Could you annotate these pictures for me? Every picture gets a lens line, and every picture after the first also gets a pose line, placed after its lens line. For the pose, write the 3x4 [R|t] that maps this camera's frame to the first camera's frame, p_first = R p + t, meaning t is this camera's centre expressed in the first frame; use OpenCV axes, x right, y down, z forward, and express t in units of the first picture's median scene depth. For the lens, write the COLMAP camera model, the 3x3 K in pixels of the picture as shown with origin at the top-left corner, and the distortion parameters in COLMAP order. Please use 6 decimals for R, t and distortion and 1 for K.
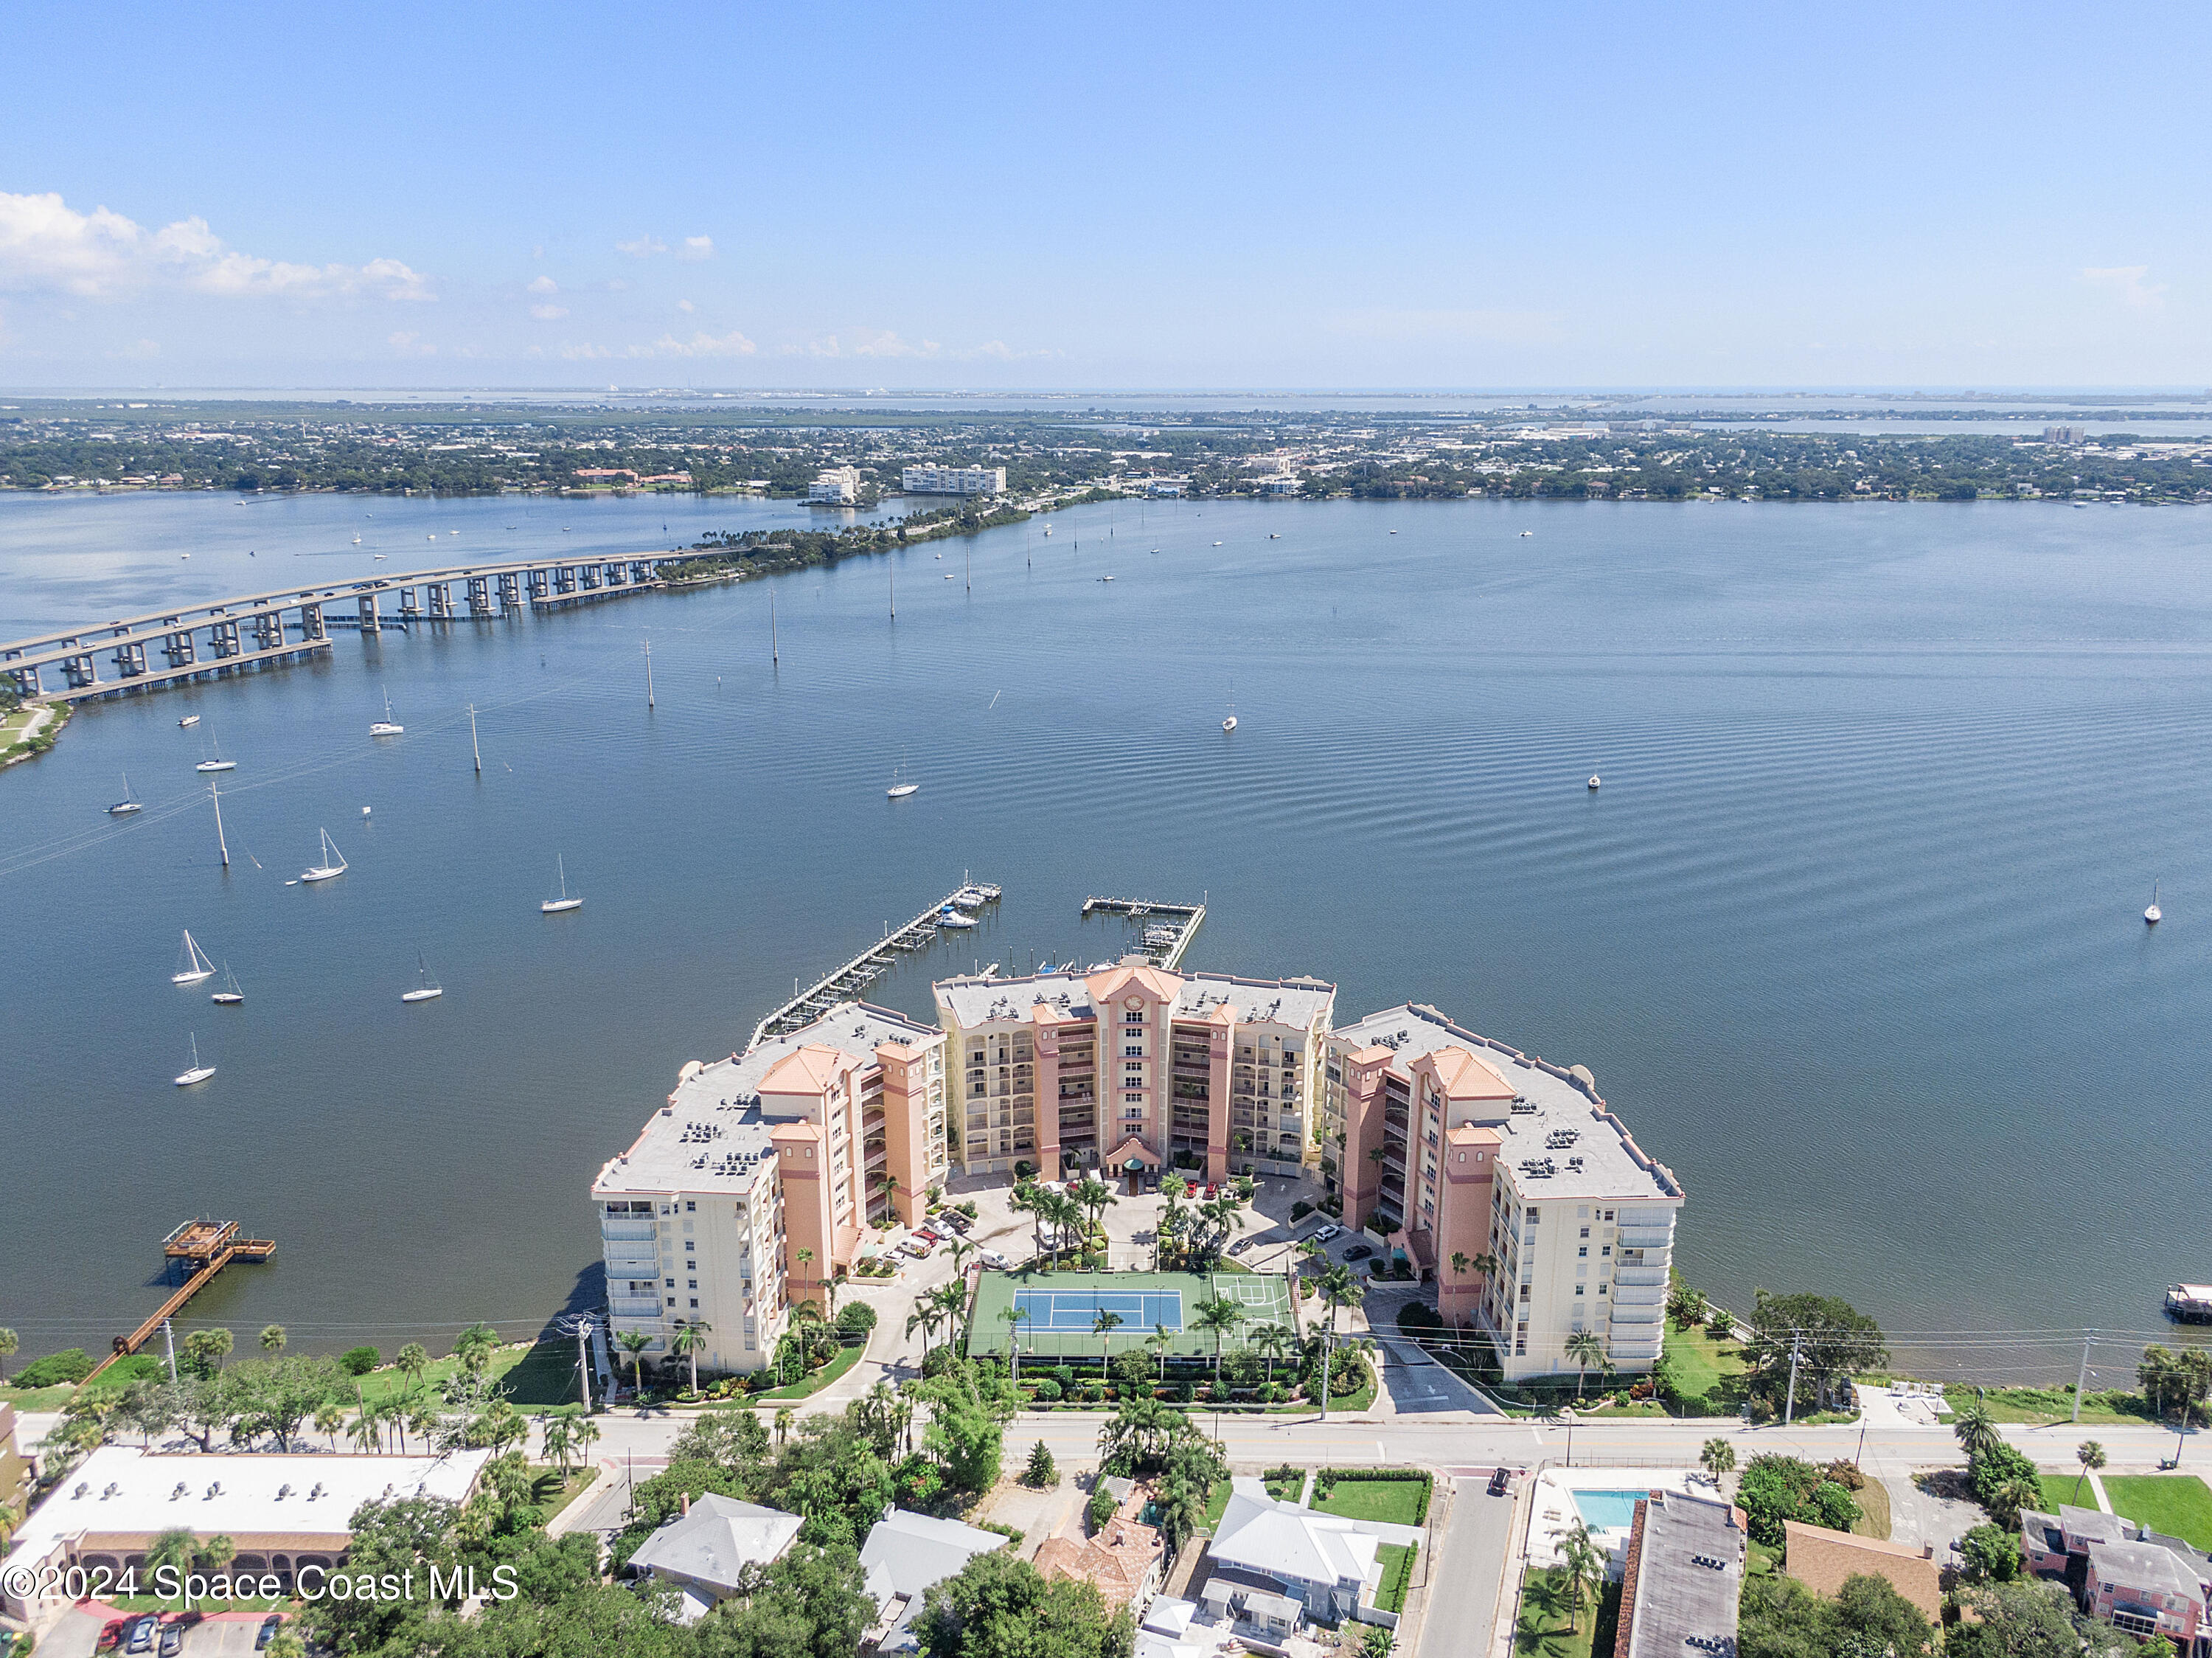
lens RADIAL K [[1599.0, 0, 1117.8], [0, 1599.0, 822.9], [0, 0, 1]] dist [0.033162, -0.041319]
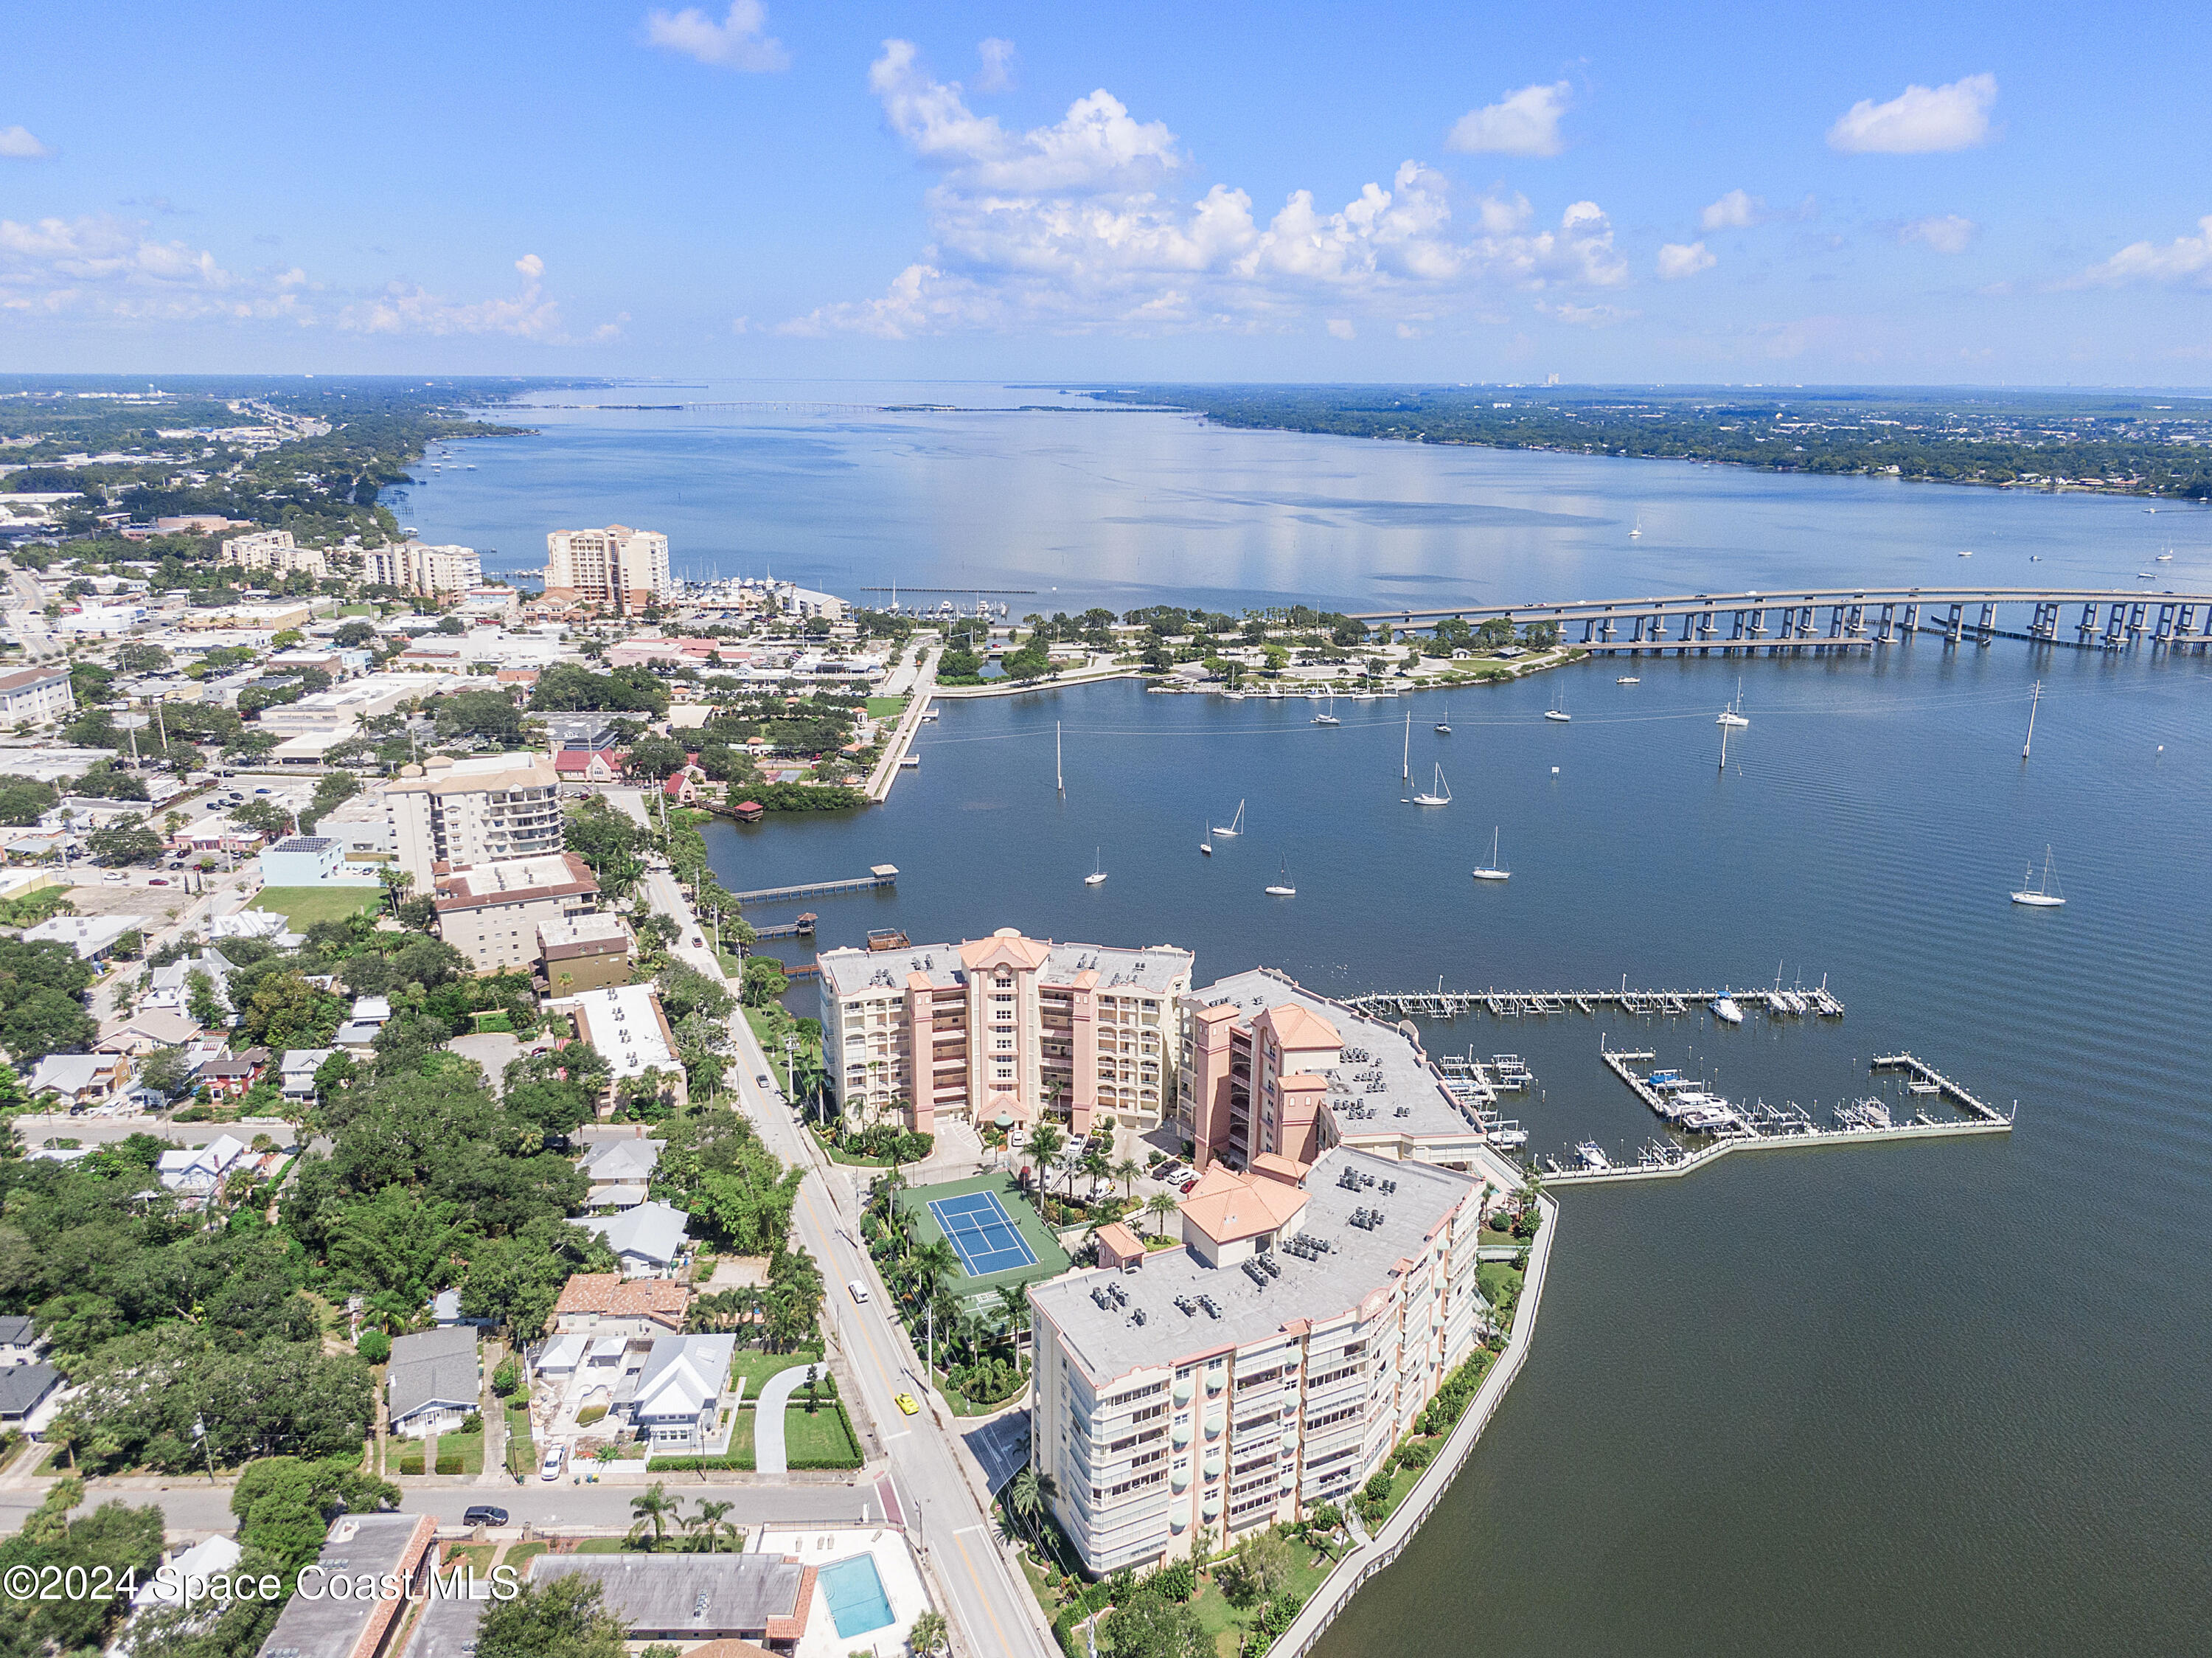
lens RADIAL K [[1599.0, 0, 1105.1], [0, 1599.0, 824.9], [0, 0, 1]] dist [0.033162, -0.041319]
pose [[0.373891, 0.249979, -0.893150, 0.477855], [-0.248952, 0.954702, 0.162991, -0.084617], [0.893436, 0.161411, 0.419187, 0.288439]]
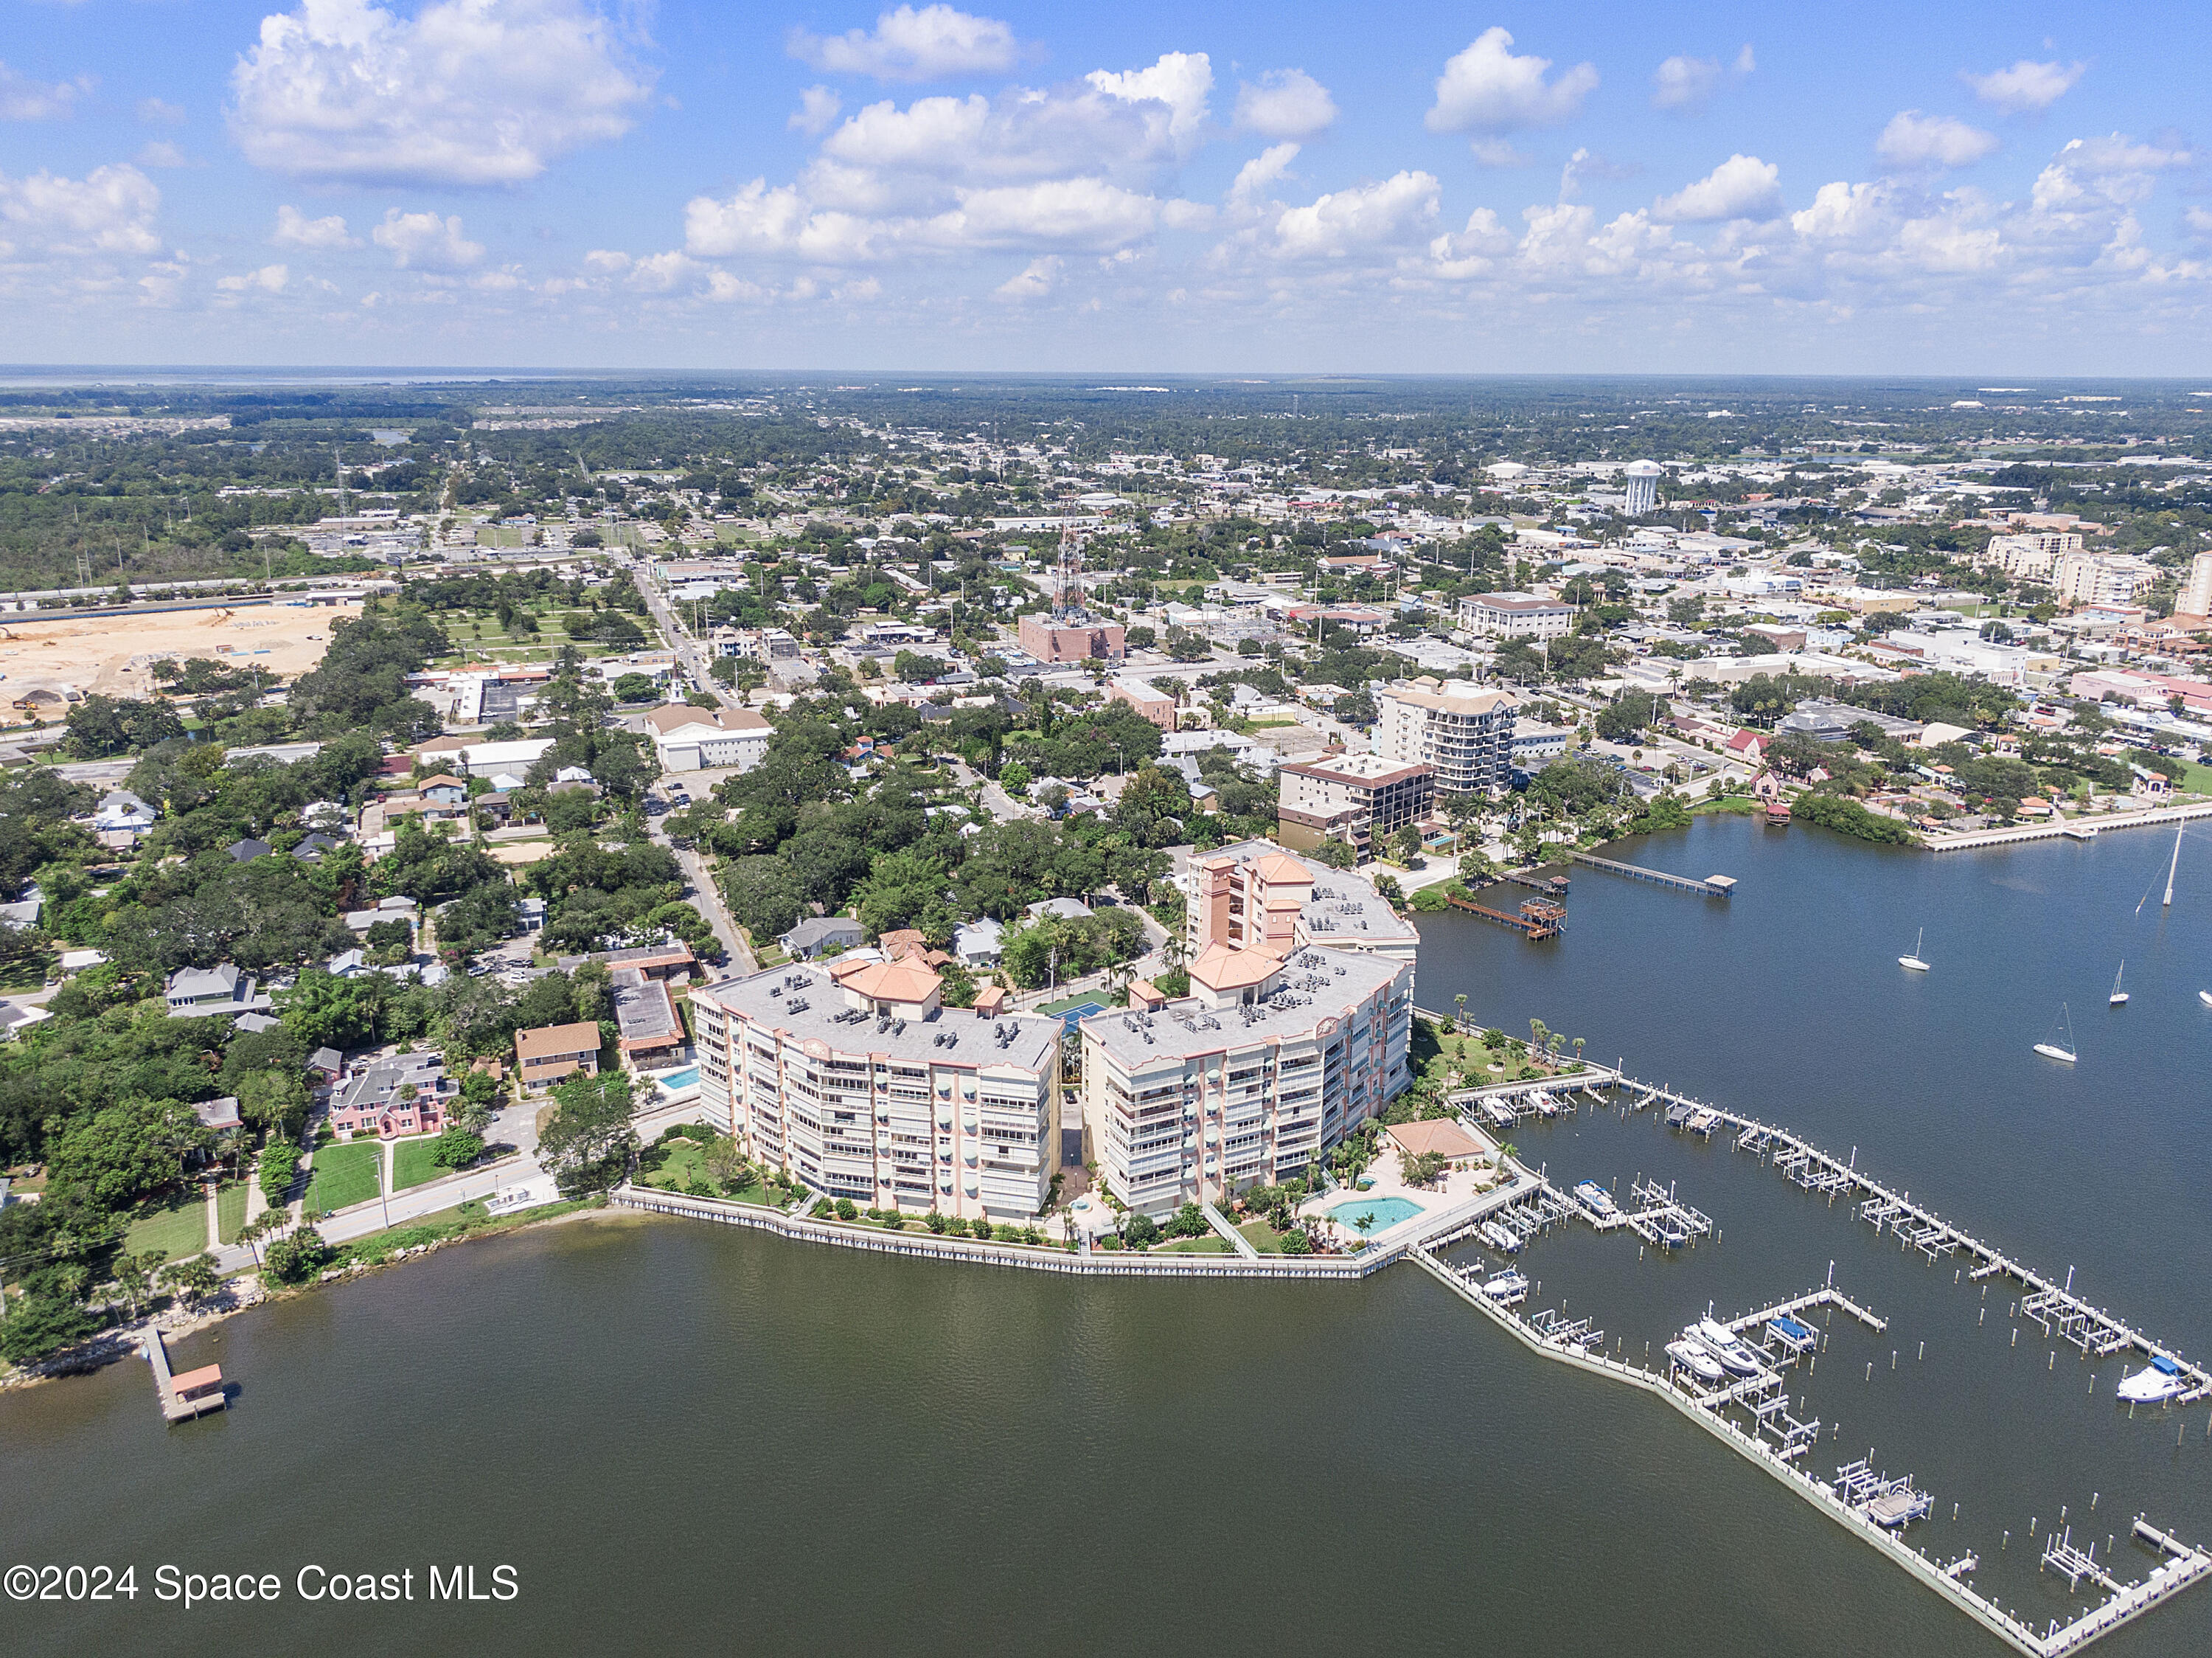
lens RADIAL K [[1599.0, 0, 1103.2], [0, 1599.0, 835.2], [0, 0, 1]] dist [0.033162, -0.041319]
pose [[-0.751680, 0.179595, -0.634605, 0.430529], [-0.177837, 0.871377, 0.457248, -0.259437], [0.635100, 0.456561, -0.623058, 0.937459]]
